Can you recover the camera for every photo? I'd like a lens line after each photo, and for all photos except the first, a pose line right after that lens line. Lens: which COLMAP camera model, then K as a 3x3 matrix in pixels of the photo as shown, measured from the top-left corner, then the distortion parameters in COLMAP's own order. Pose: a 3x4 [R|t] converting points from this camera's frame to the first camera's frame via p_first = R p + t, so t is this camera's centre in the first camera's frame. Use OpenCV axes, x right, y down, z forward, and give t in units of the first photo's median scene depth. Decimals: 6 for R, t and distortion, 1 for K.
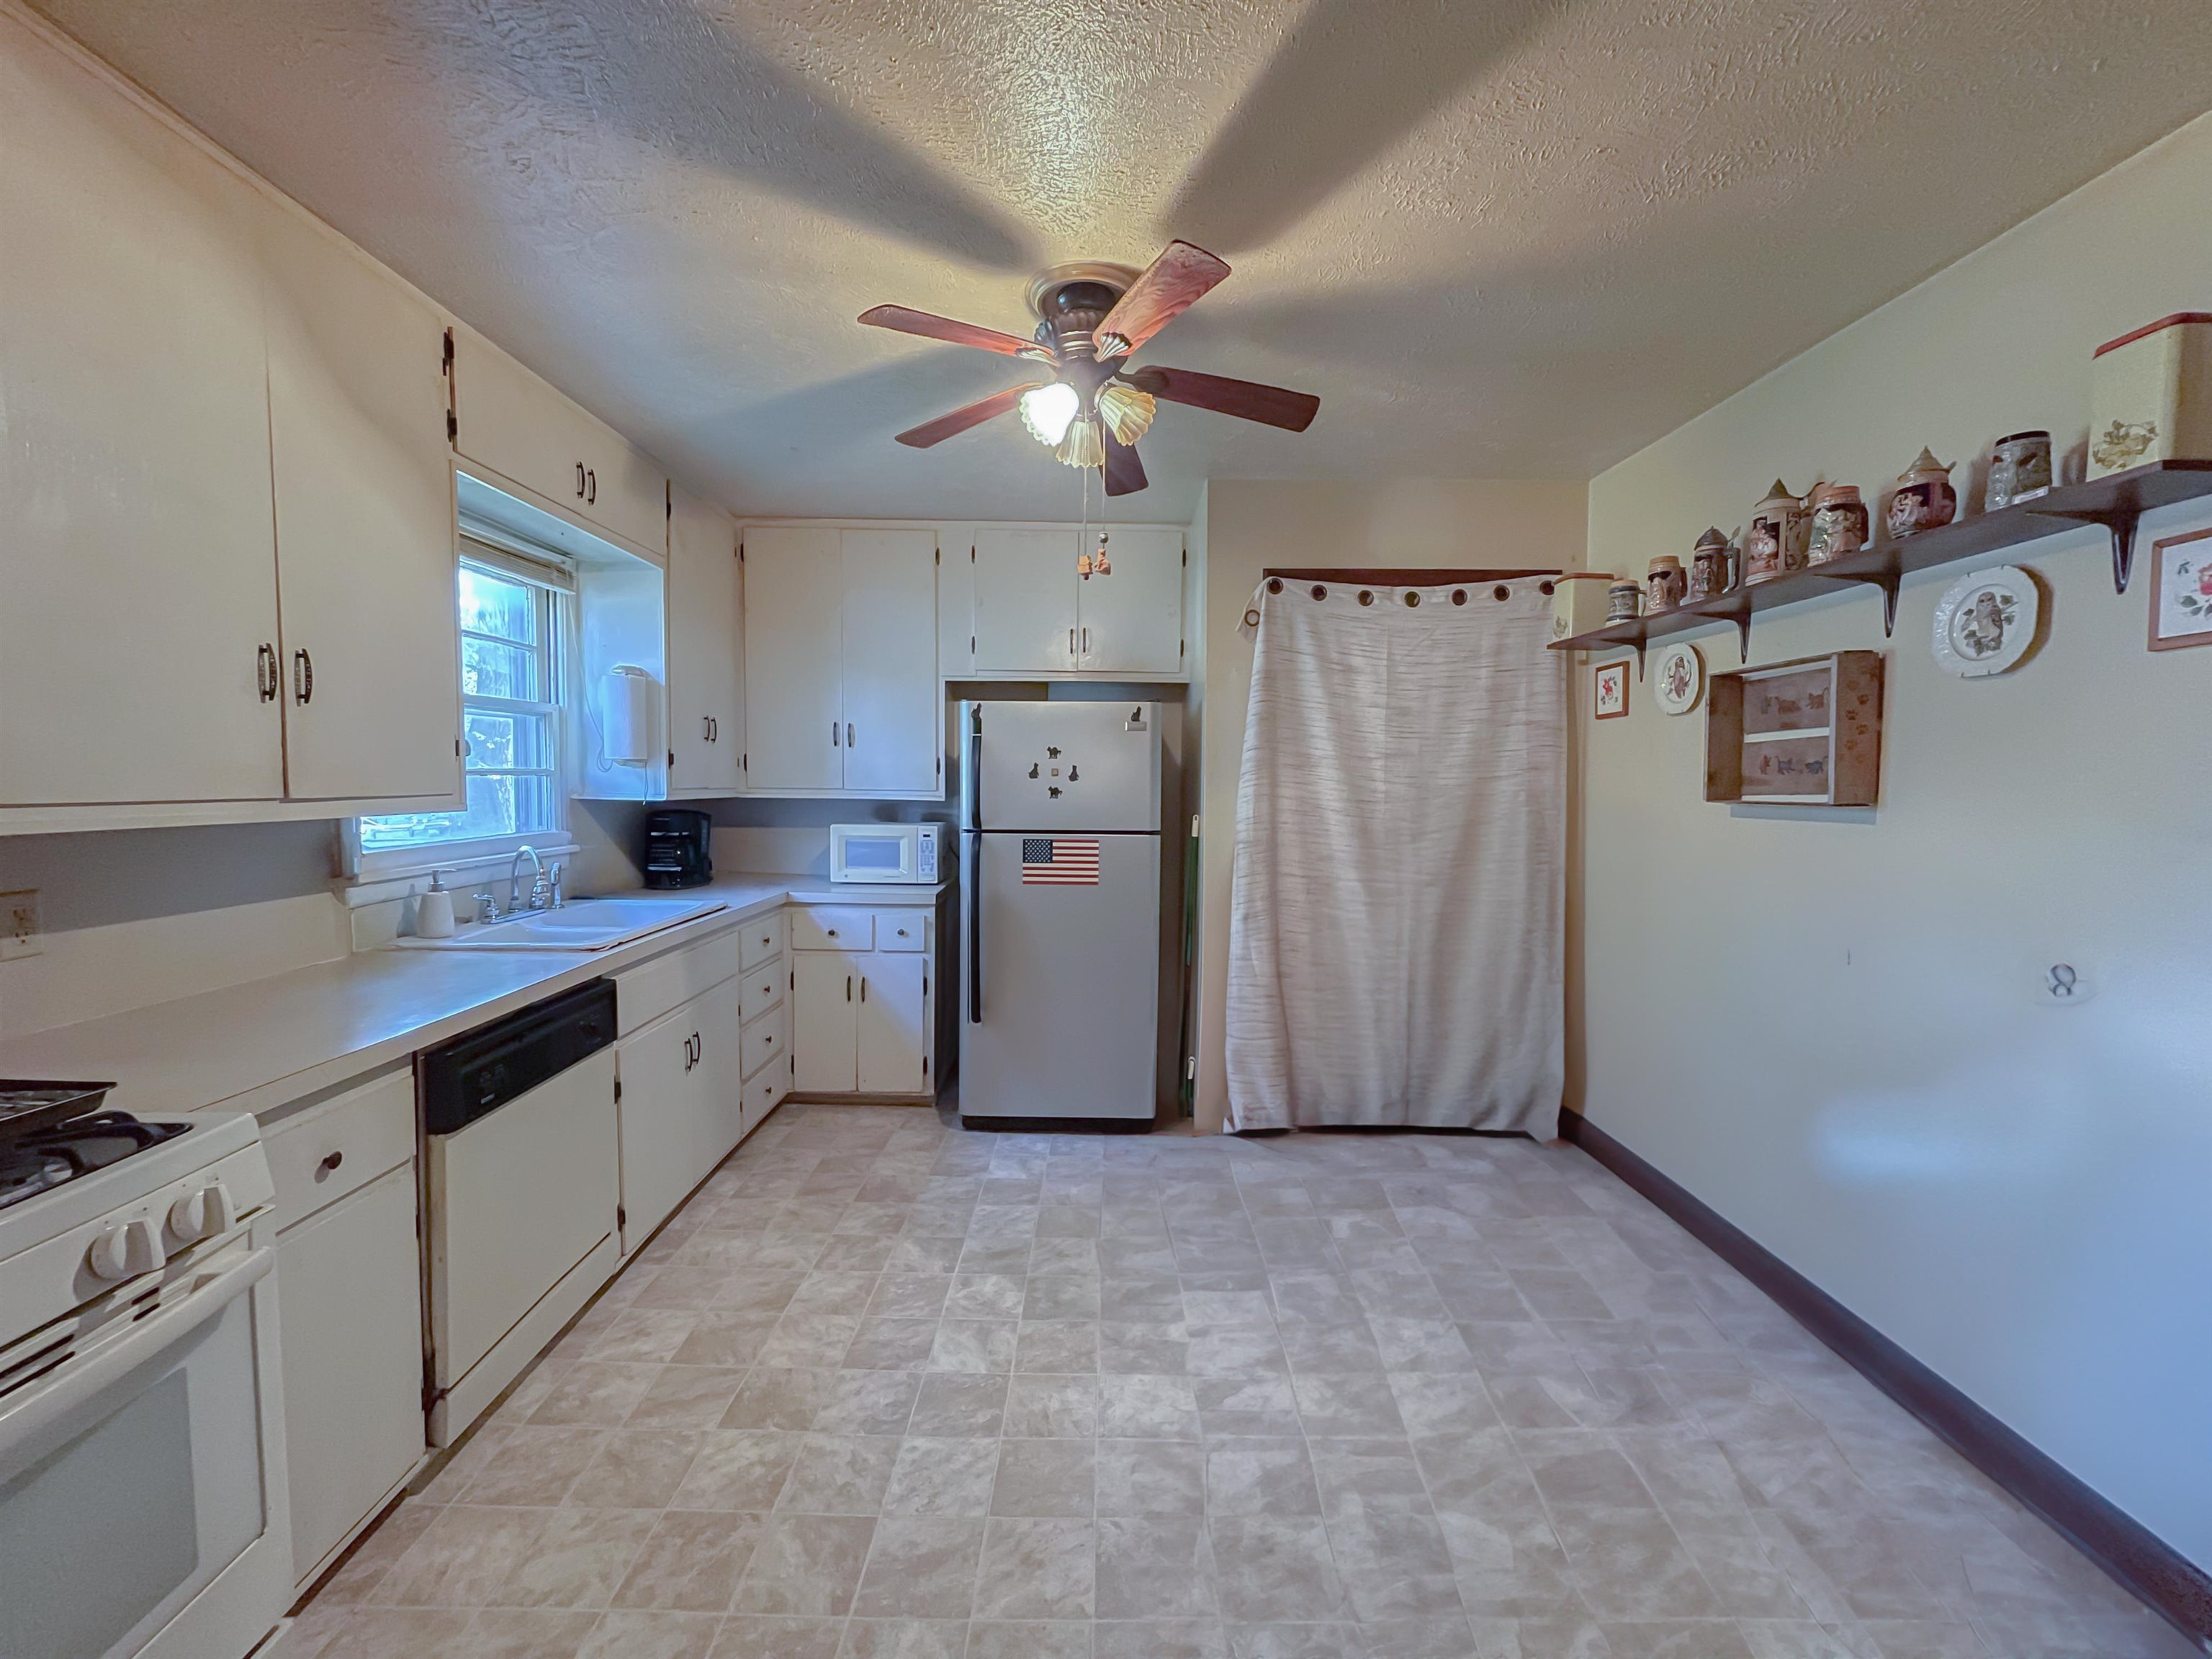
lens RADIAL K [[891.0, 0, 1110.3], [0, 891.0, 834.4], [0, 0, 1]] dist [-0.003216, 0.002193]
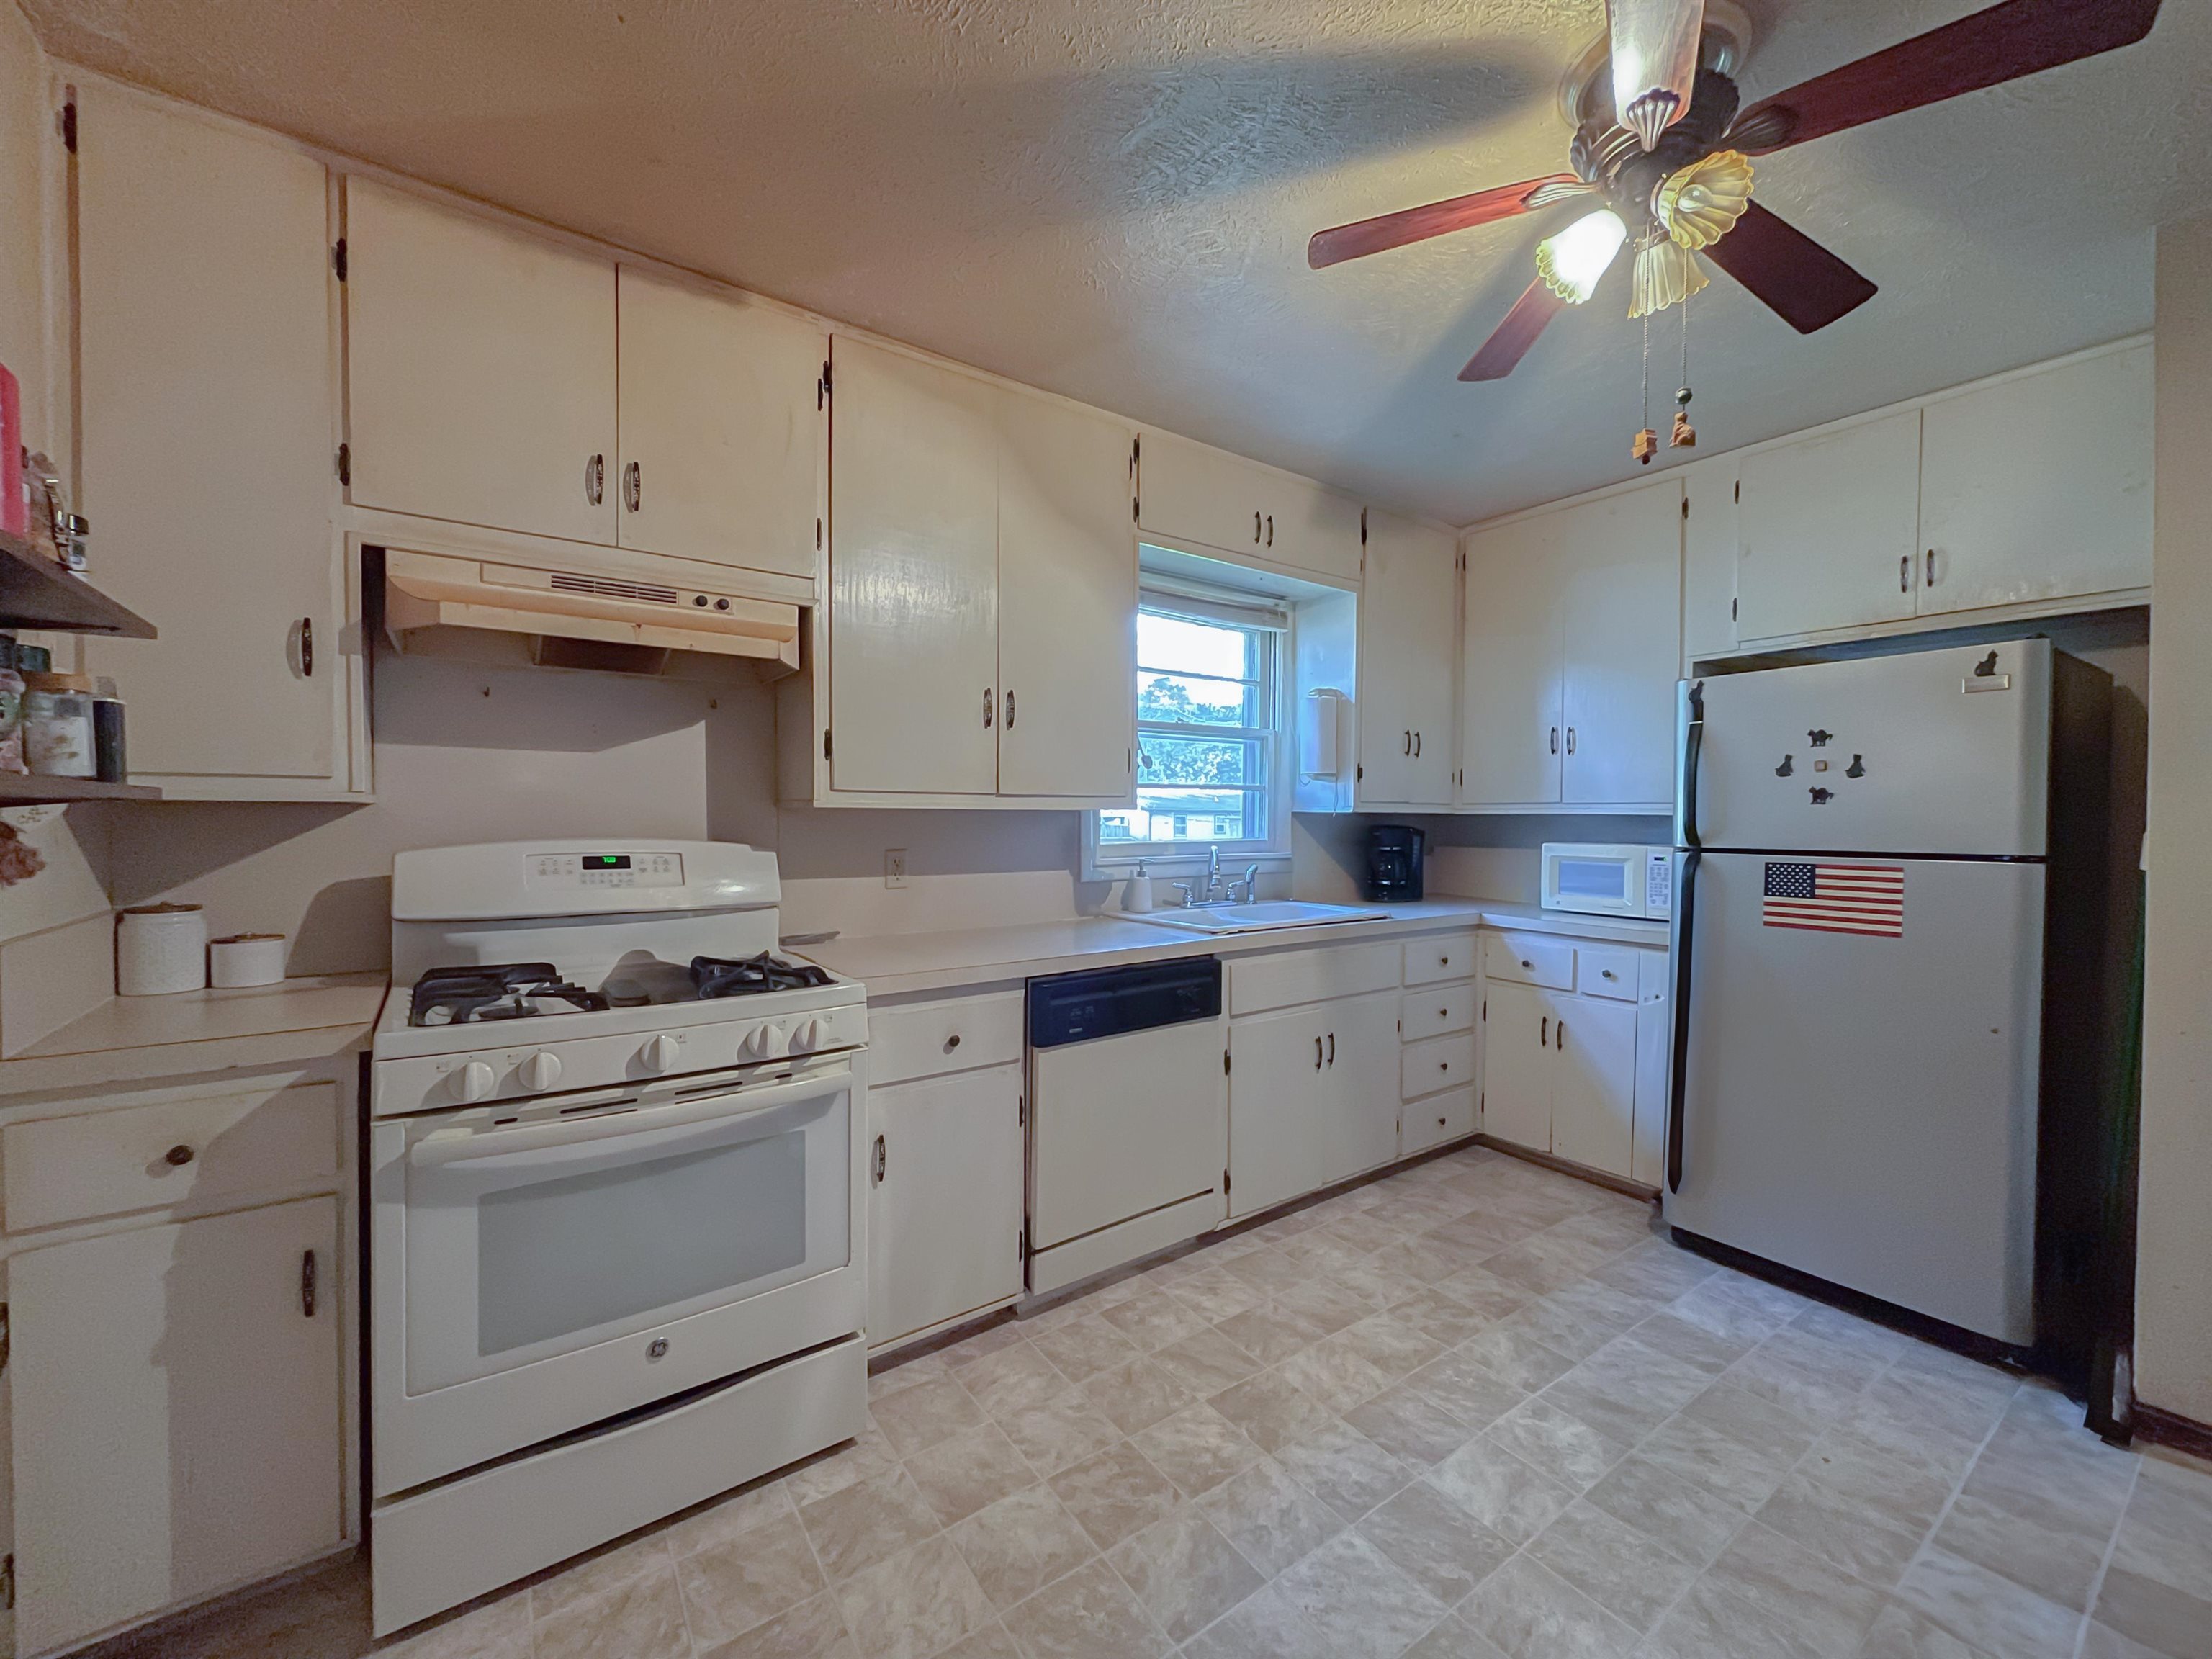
lens RADIAL K [[891.0, 0, 1110.4], [0, 891.0, 834.9], [0, 0, 1]] dist [-0.003216, 0.002193]
pose [[0.576789, 0.008645, -0.816847, 0.207839], [-0.048744, 0.998527, -0.023850, 0.029827], [0.815438, 0.053573, 0.576361, 0.181483]]
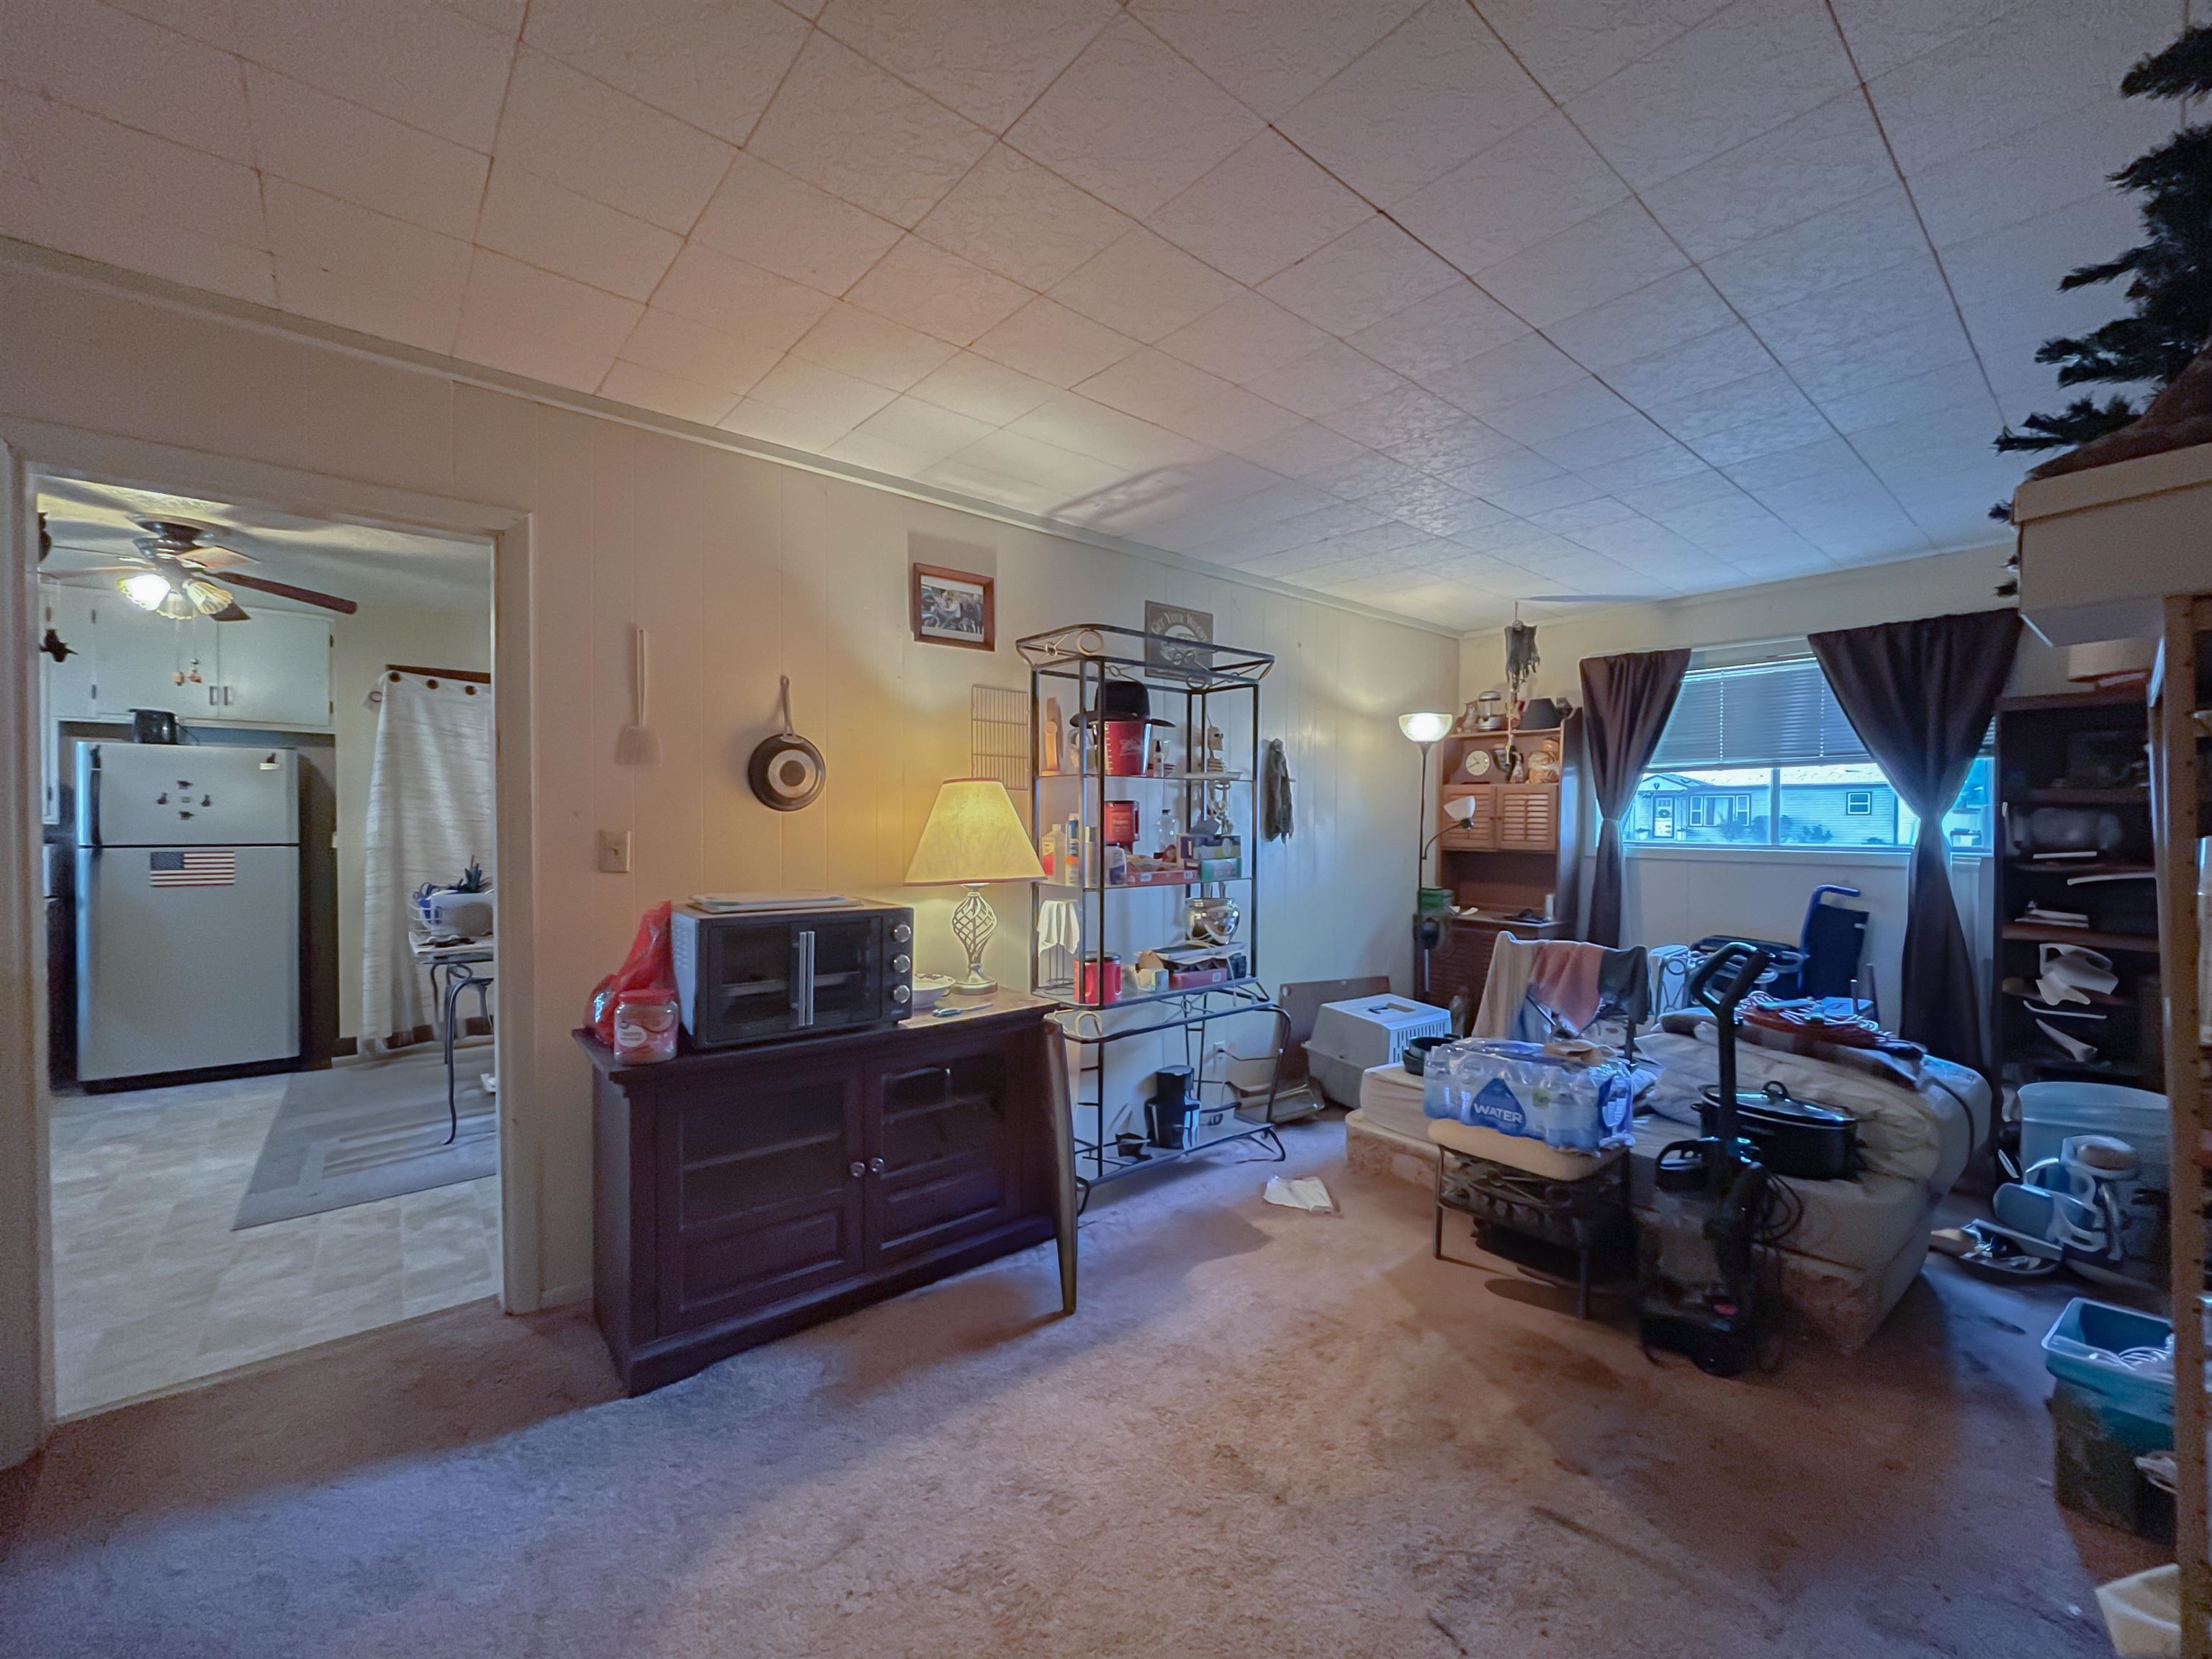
lens RADIAL K [[891.0, 0, 1121.2], [0, 891.0, 836.4], [0, 0, 1]] dist [-0.003216, 0.002193]
pose [[0.774370, -0.015026, 0.632555, 0.196784], [0.037902, 0.999024, -0.022668, 0.074065], [-0.631597, 0.041529, 0.774184, -0.992755]]
